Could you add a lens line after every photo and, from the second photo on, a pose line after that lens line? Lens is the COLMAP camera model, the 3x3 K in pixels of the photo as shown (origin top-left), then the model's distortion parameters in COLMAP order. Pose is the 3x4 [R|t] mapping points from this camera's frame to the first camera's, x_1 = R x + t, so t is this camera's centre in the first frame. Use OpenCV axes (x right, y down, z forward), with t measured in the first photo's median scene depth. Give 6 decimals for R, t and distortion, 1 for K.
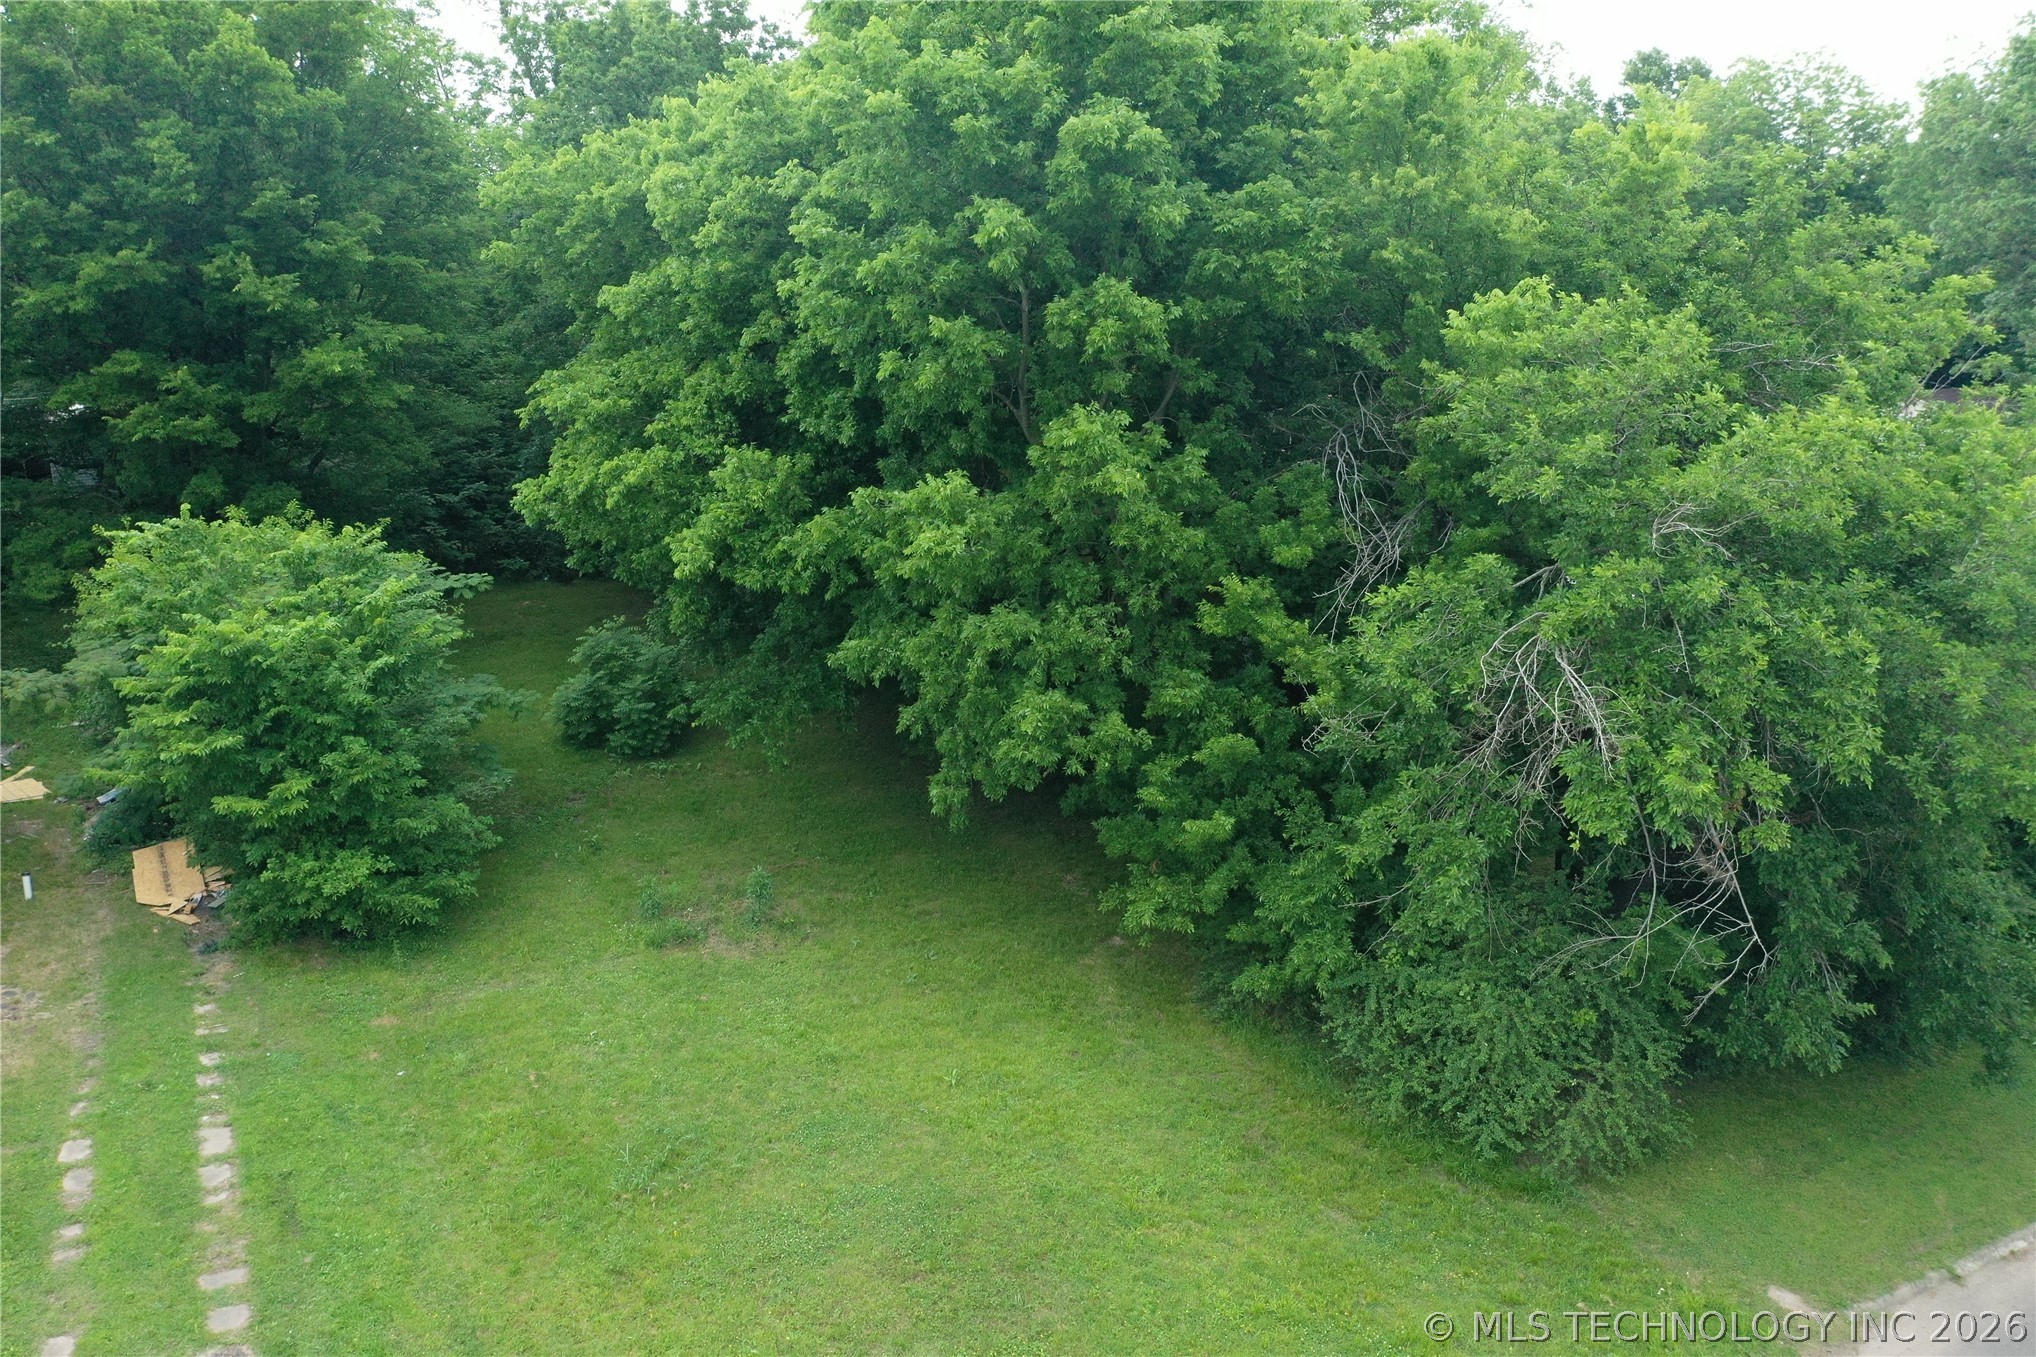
lens RADIAL K [[1605.8, 0, 1018.0], [0, 1605.8, 678.5], [0, 0, 1]] dist [0.007670, -0.003578]
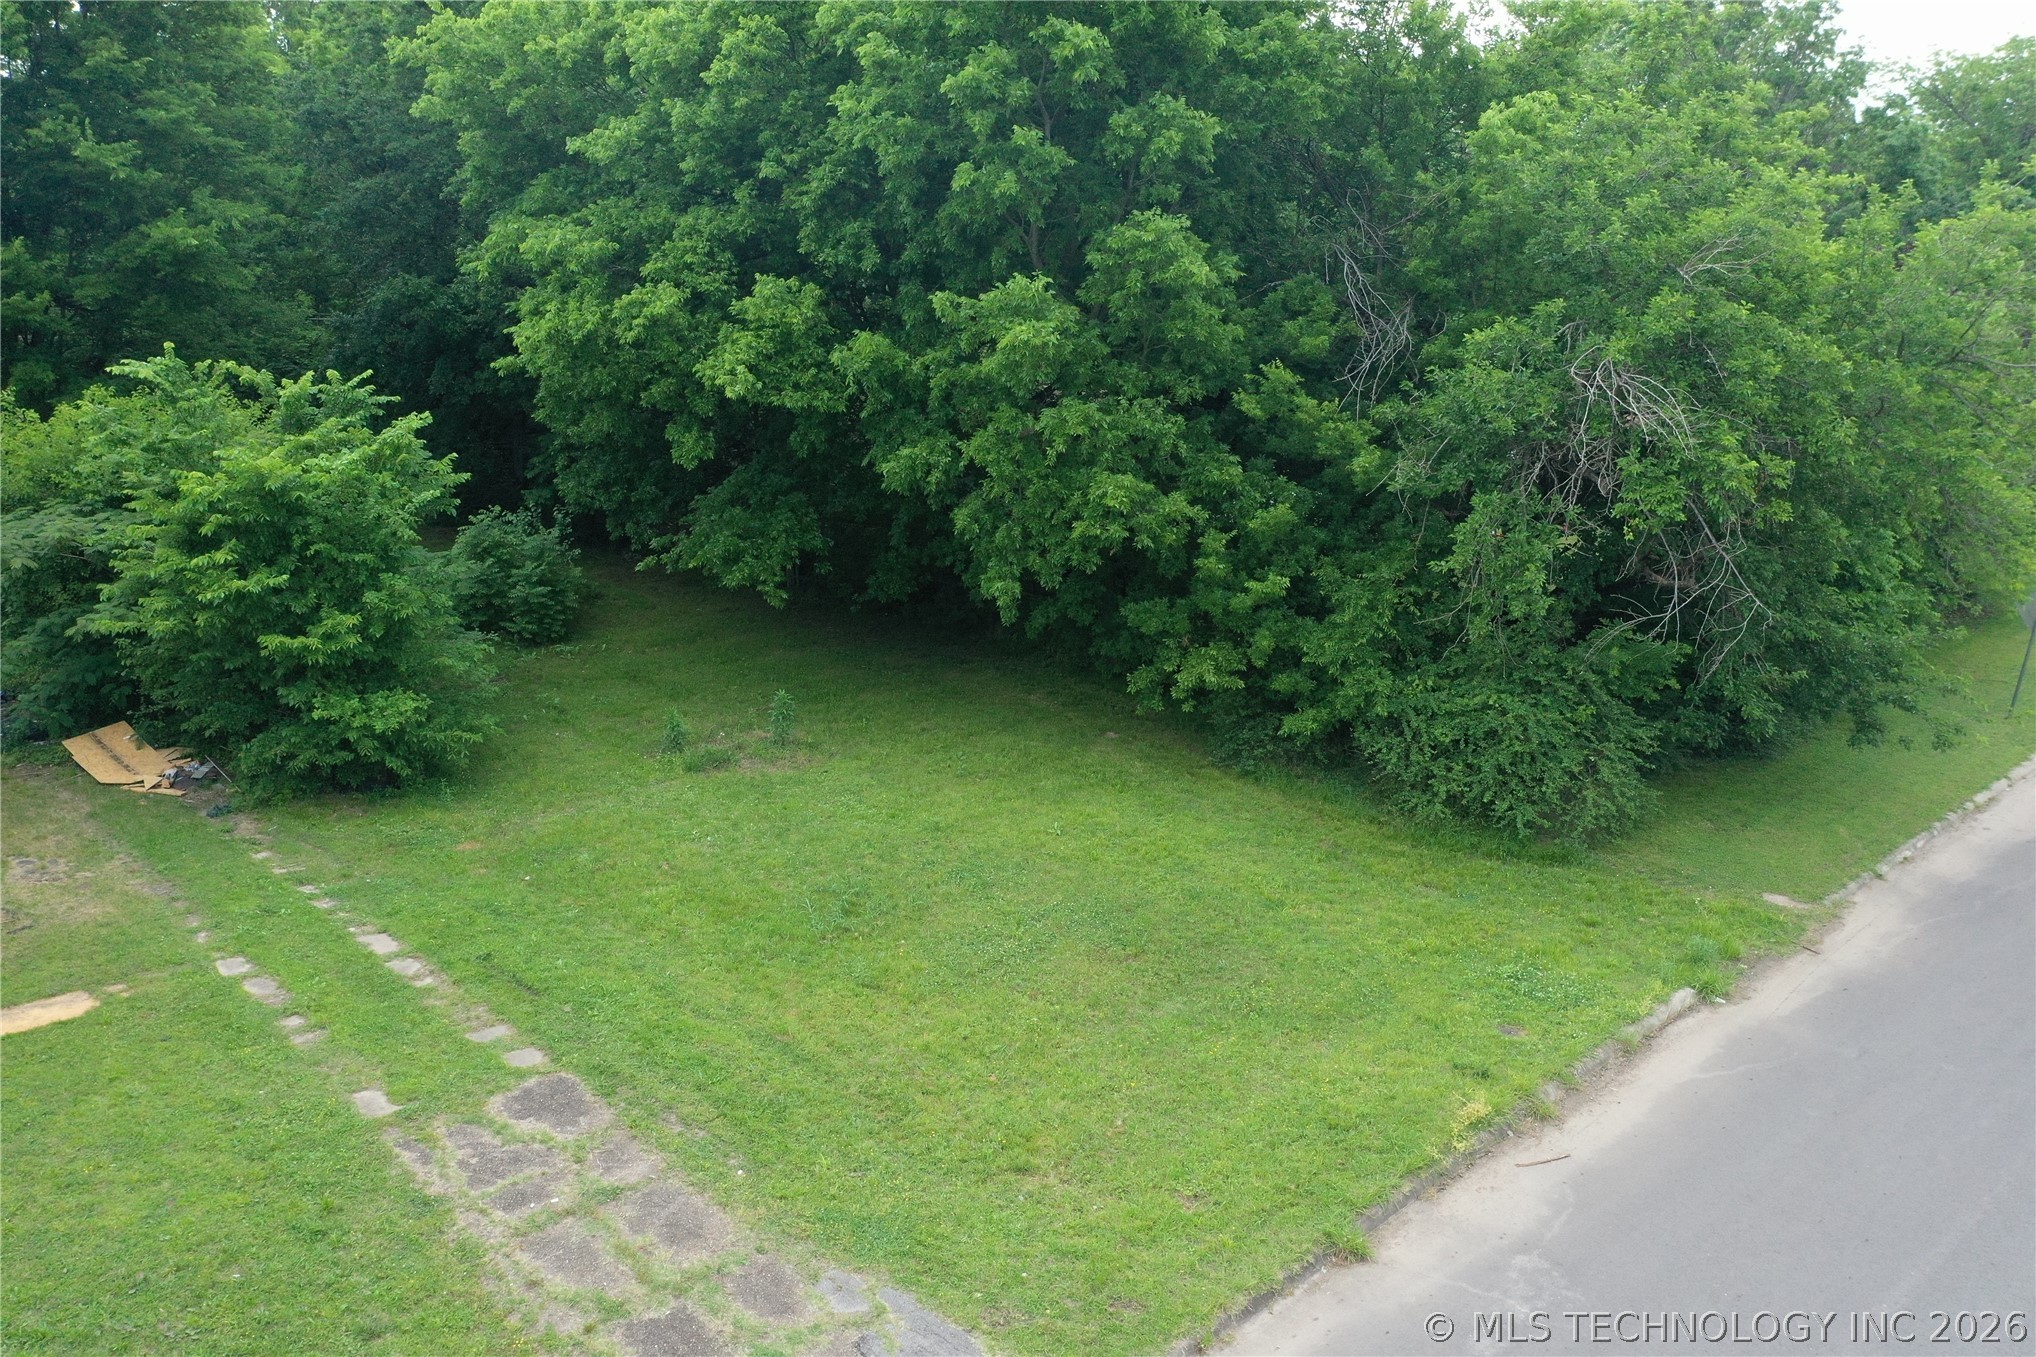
lens RADIAL K [[1605.8, 0, 1018.0], [0, 1605.8, 678.5], [0, 0, 1]] dist [0.007670, -0.003578]
pose [[0.963042, -0.067997, 0.260626, -0.344468], [0.067610, 0.997657, 0.010459, 0.131973], [-0.260727, 0.007548, 0.965383, -0.053325]]
